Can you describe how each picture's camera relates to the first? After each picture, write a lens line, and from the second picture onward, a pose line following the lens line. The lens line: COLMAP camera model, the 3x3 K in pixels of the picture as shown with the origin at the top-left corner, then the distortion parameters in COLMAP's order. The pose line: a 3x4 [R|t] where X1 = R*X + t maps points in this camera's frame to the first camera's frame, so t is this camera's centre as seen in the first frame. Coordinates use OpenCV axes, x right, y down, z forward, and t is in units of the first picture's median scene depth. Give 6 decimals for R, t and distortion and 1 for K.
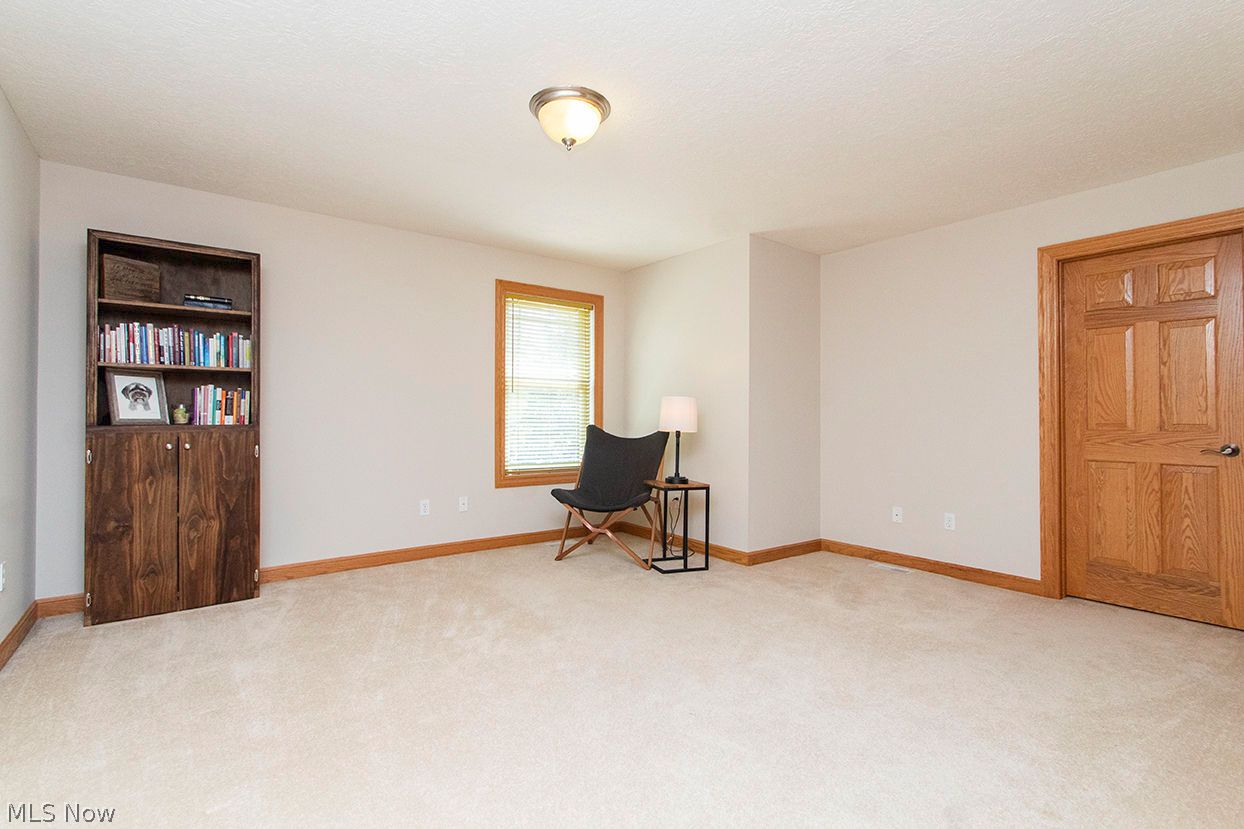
lens RADIAL K [[556.1, 0, 616.1], [0, 556.1, 414.6], [0, 0, 1]] dist [-0.003929, -0.001690]
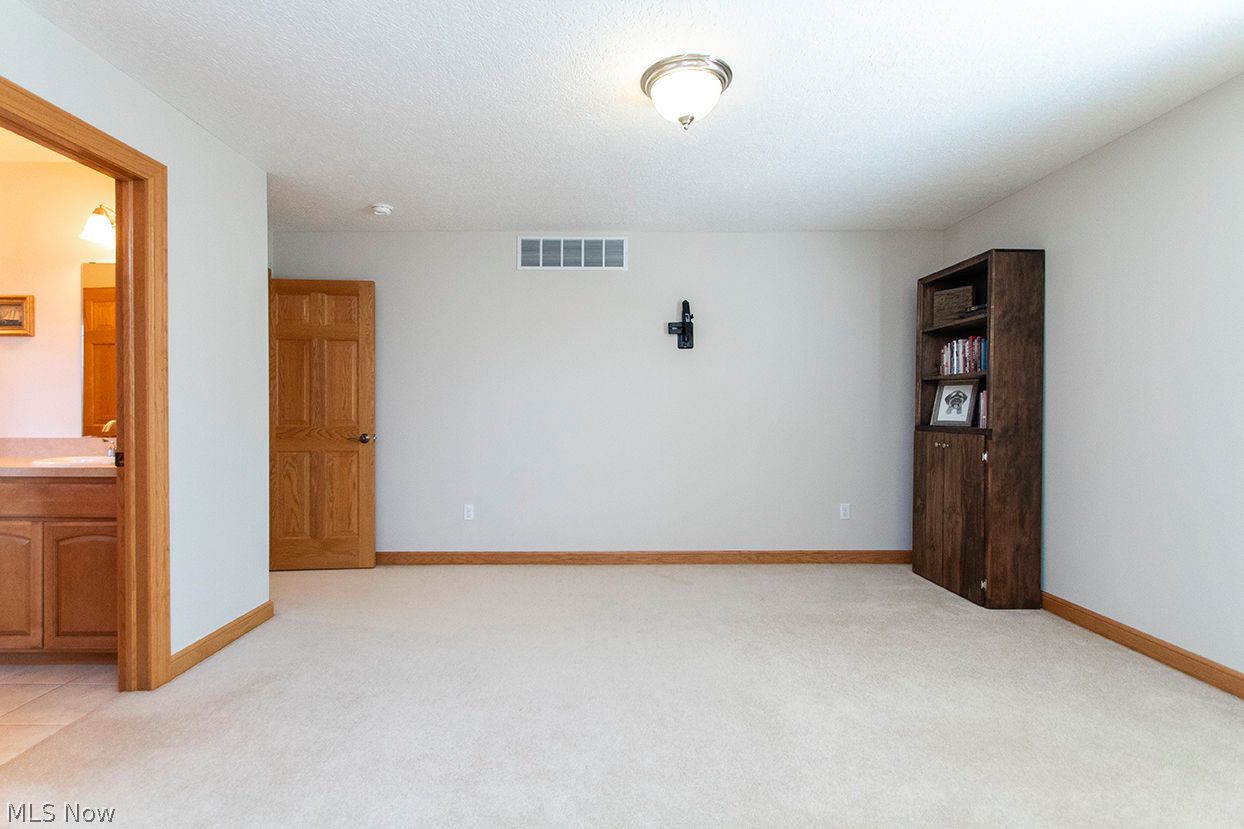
lens RADIAL K [[556.1, 0, 621.1], [0, 556.1, 414.7], [0, 0, 1]] dist [-0.003929, -0.001690]
pose [[-0.589178, 0.008797, -0.807955, 0.543002], [0.007259, 0.999958, 0.005594, -0.018043], [0.807971, -0.002569, -0.589217, 1.145509]]
